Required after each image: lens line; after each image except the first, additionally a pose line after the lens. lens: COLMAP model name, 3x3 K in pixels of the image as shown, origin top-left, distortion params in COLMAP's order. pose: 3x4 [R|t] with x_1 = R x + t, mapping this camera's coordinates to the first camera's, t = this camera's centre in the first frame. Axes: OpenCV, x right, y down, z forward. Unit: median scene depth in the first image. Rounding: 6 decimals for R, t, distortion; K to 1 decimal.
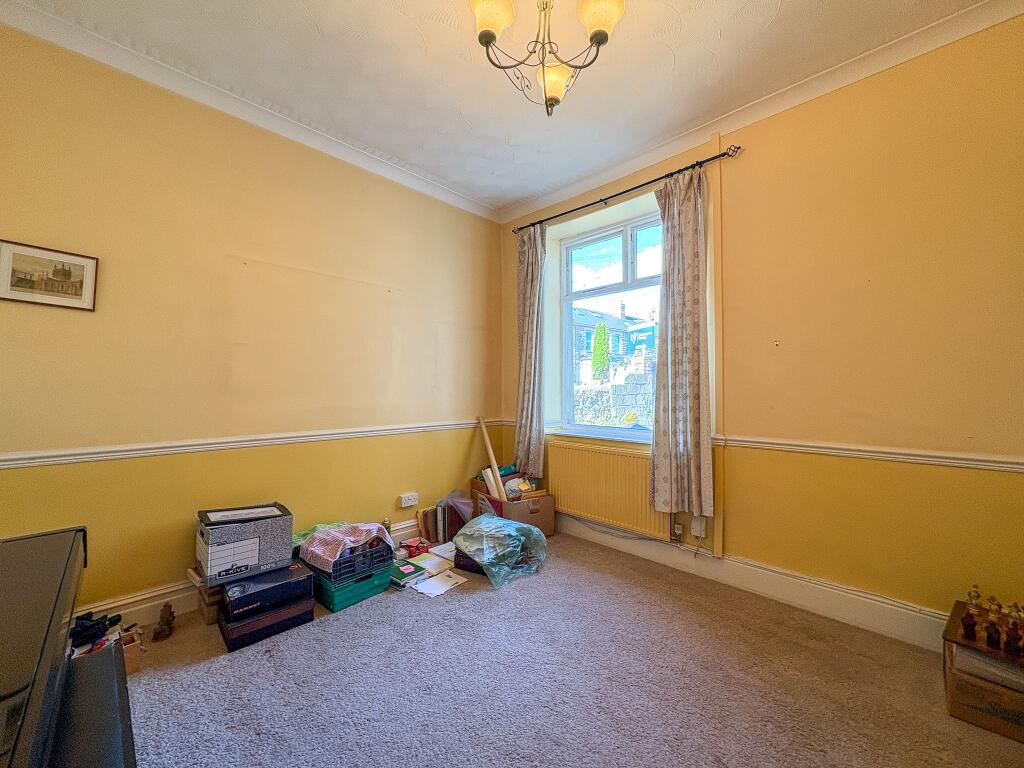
lens RADIAL K [[407.9, 0, 512.3], [0, 407.9, 382.0], [0, 0, 1]] dist [-0.002516, -0.000173]
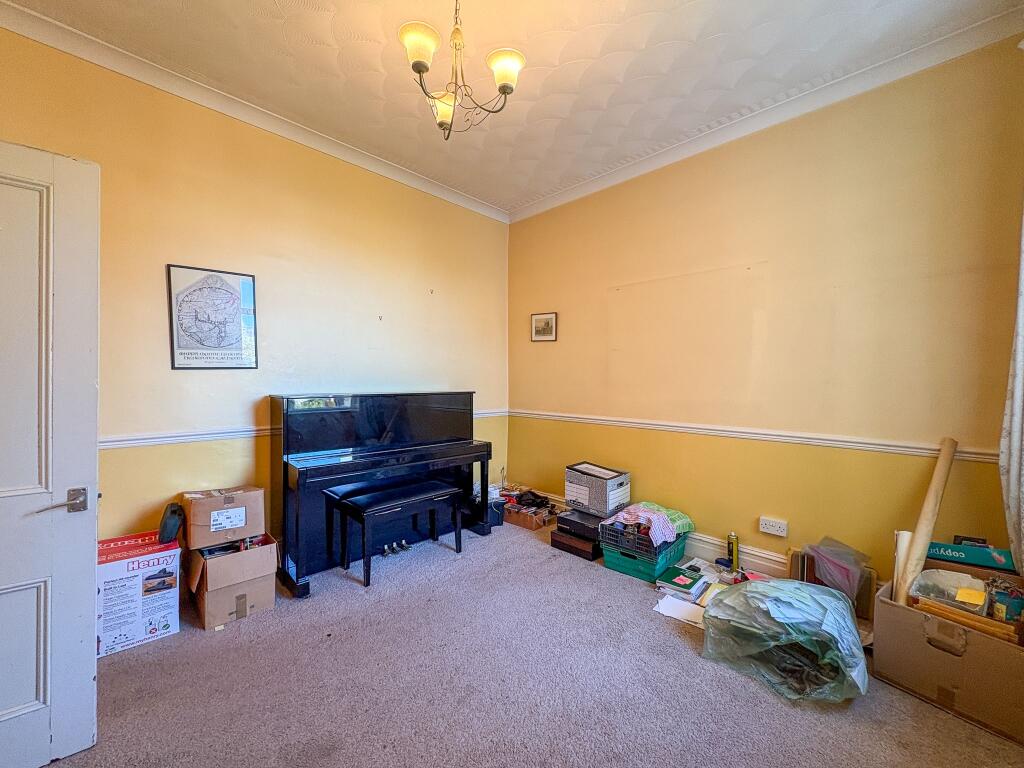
lens RADIAL K [[407.9, 0, 511.9], [0, 407.9, 382.4], [0, 0, 1]] dist [-0.002516, -0.000173]
pose [[-0.021441, 0.007314, -0.999743, 0.726990], [0.011326, 0.999911, 0.007072, 0.002221], [0.999706, -0.011171, -0.021522, 0.698897]]
